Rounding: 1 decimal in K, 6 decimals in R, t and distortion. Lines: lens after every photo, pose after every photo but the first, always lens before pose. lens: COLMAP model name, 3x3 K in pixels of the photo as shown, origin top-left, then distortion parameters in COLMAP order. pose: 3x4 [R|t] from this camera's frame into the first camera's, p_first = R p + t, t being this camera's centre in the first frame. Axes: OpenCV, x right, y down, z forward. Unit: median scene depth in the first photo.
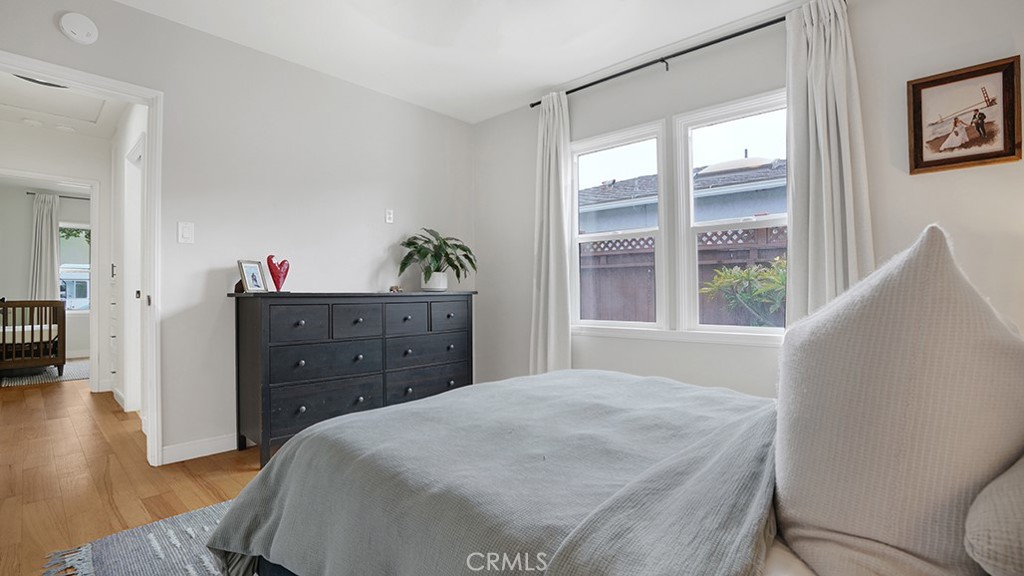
lens RADIAL K [[480.1, 0, 513.4], [0, 480.1, 285.2], [0, 0, 1]] dist [-0.002773, 0.000296]
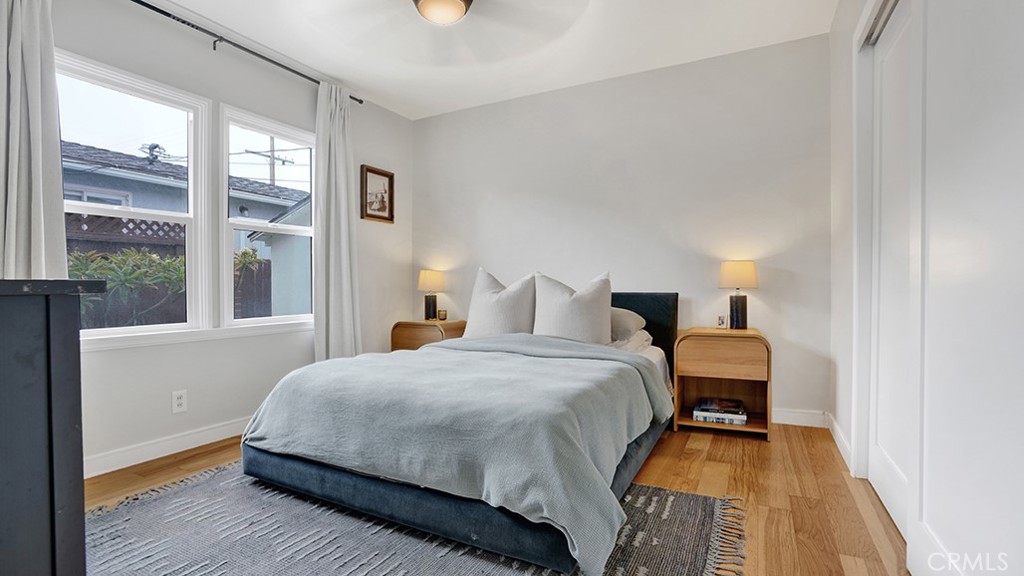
lens RADIAL K [[485.5, 0, 514.0], [0, 485.5, 288.4], [0, 0, 1]] dist [-0.029977, 0.002683]
pose [[-0.267139, -0.006057, 0.963639, -1.048430], [-0.012702, 0.999916, 0.002764, 0.007655], [-0.963574, -0.011502, -0.267193, 0.983192]]
